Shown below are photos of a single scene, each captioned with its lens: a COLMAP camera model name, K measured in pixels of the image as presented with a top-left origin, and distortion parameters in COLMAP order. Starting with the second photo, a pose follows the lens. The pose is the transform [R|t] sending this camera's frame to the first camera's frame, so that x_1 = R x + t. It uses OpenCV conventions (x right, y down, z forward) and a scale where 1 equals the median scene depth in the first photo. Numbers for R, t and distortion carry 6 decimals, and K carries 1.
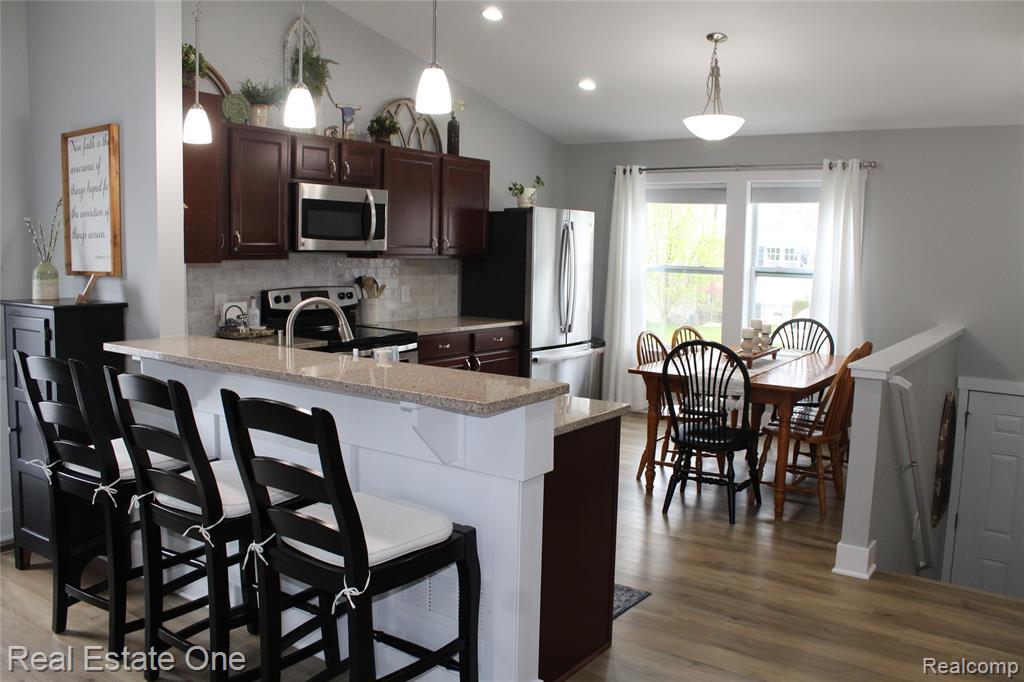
lens RADIAL K [[848.9, 0, 512.2], [0, 848.9, 340.8], [0, 0, 1]] dist [-0.157288, 0.132897]
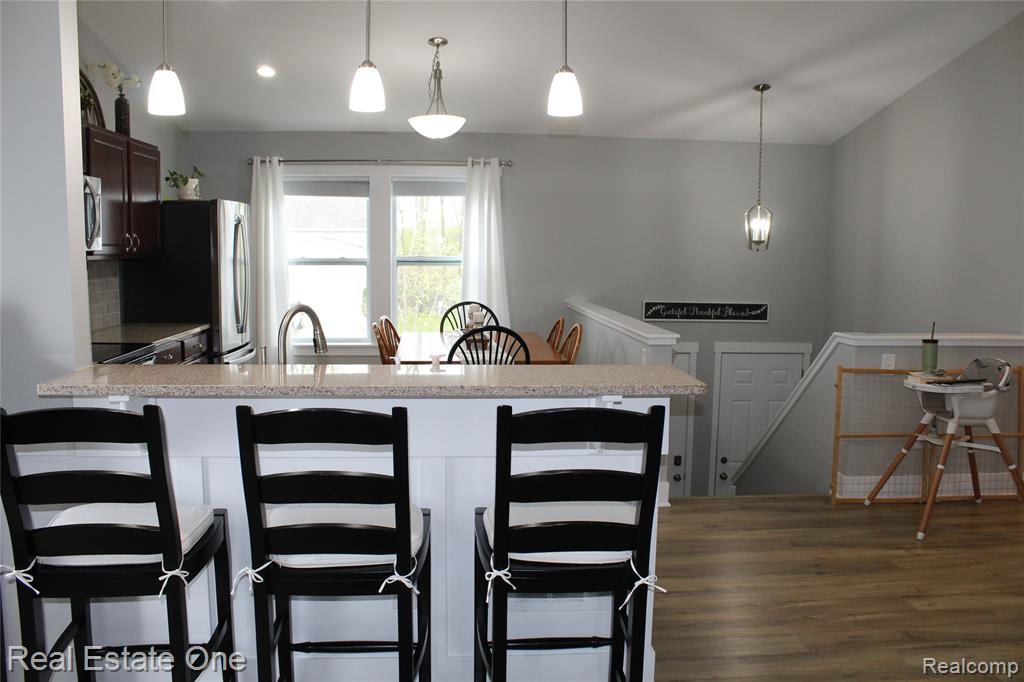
lens RADIAL K [[848.9, 0, 514.7], [0, 848.9, 339.6], [0, 0, 1]] dist [-0.157288, 0.132897]
pose [[0.770990, -0.085006, 0.631148, -0.377873], [0.077009, 0.996224, 0.040104, -0.020916], [-0.632174, 0.017684, 0.774625, 0.114355]]
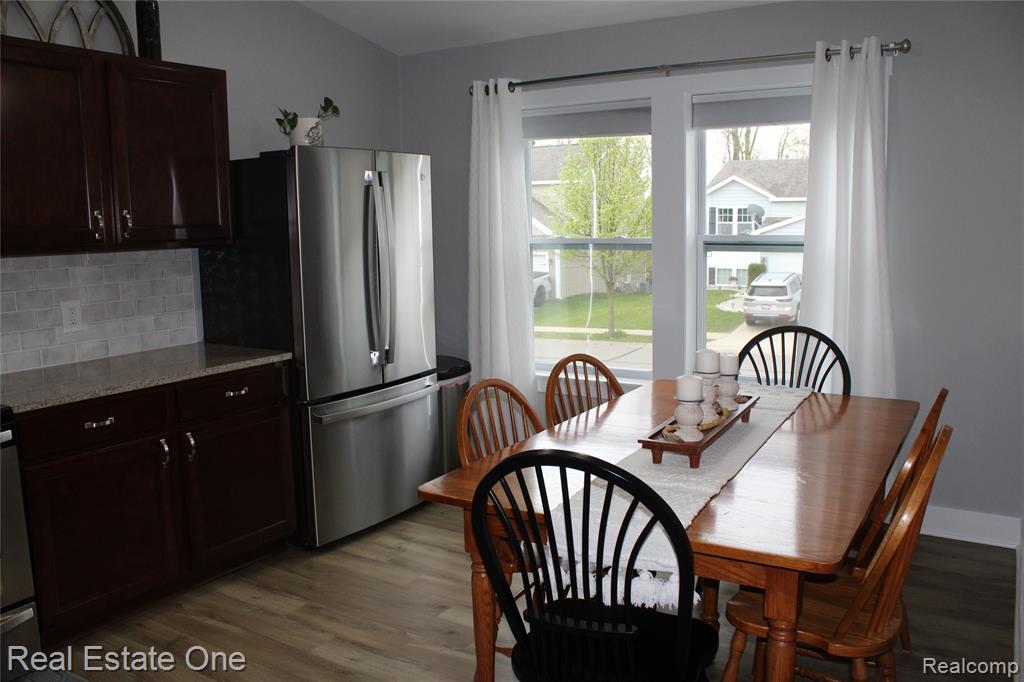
lens RADIAL K [[848.9, 0, 507.3], [0, 848.9, 341.9], [0, 0, 1]] dist [-0.157288, 0.132897]
pose [[0.997973, -0.046060, 0.043919, 0.161627], [0.044487, 0.998356, 0.036139, -0.054514], [-0.045512, -0.034112, 0.998381, 0.542870]]
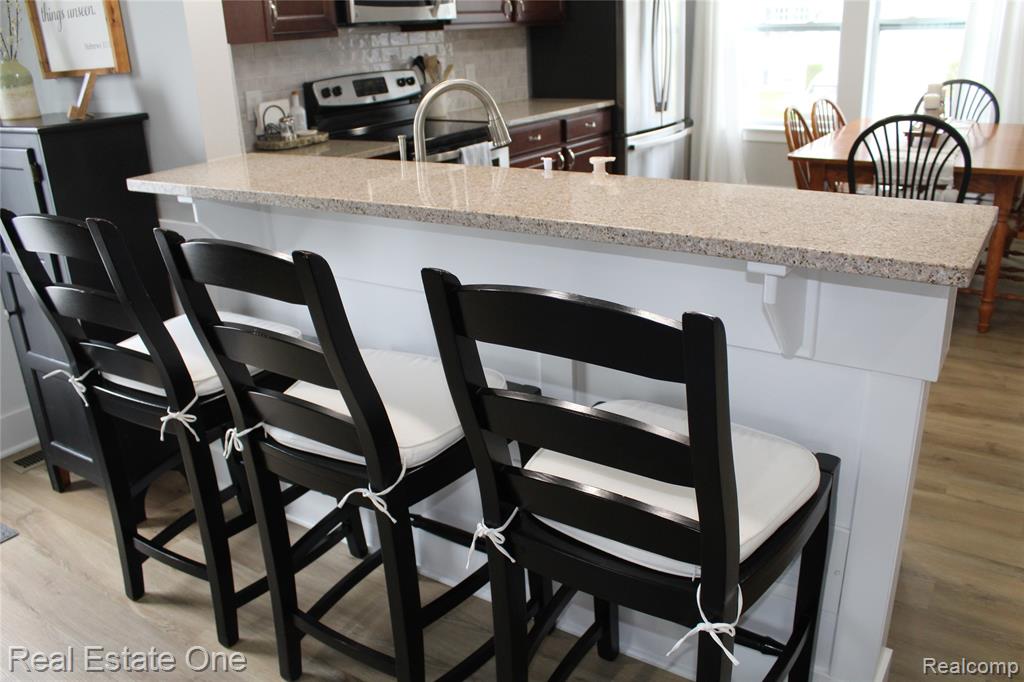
lens RADIAL K [[848.9, 0, 515.5], [0, 848.9, 341.8], [0, 0, 1]] dist [-0.157288, 0.132897]
pose [[0.997650, -0.068502, 0.001418, -0.123517], [0.065935, 0.965485, 0.251975, -0.010135], [-0.018630, -0.251290, 0.967733, 0.207064]]
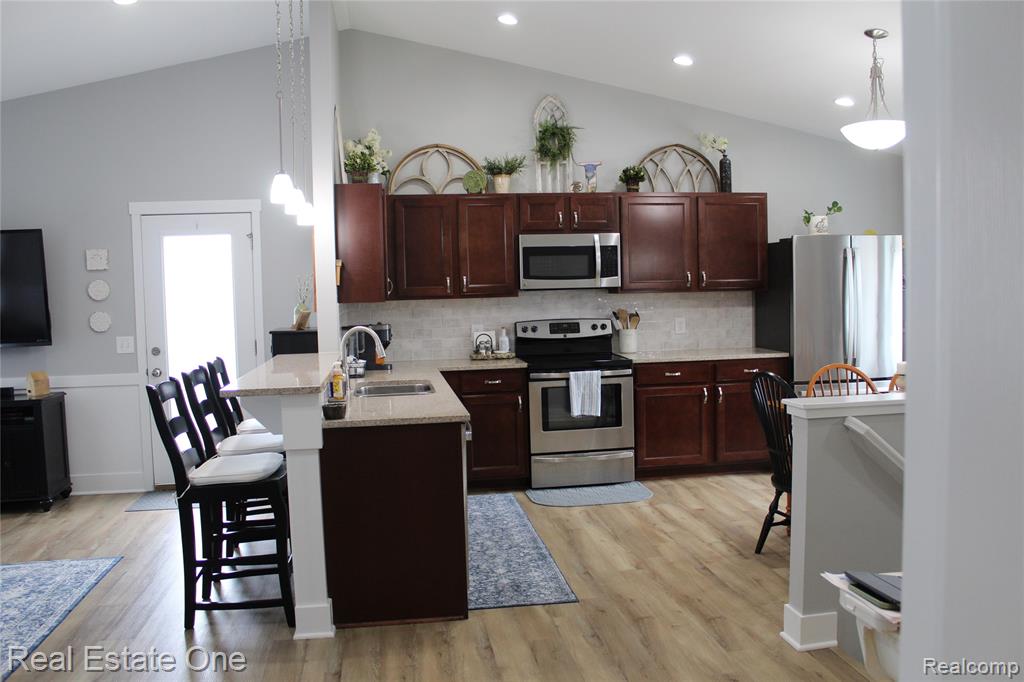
lens RADIAL K [[848.9, 0, 515.2], [0, 848.9, 344.9], [0, 0, 1]] dist [-0.157288, 0.132897]
pose [[0.696734, 0.011773, -0.717233, 0.599427], [-0.038831, 0.999018, -0.021322, 0.000224], [0.716278, 0.042706, 0.696507, 0.125237]]
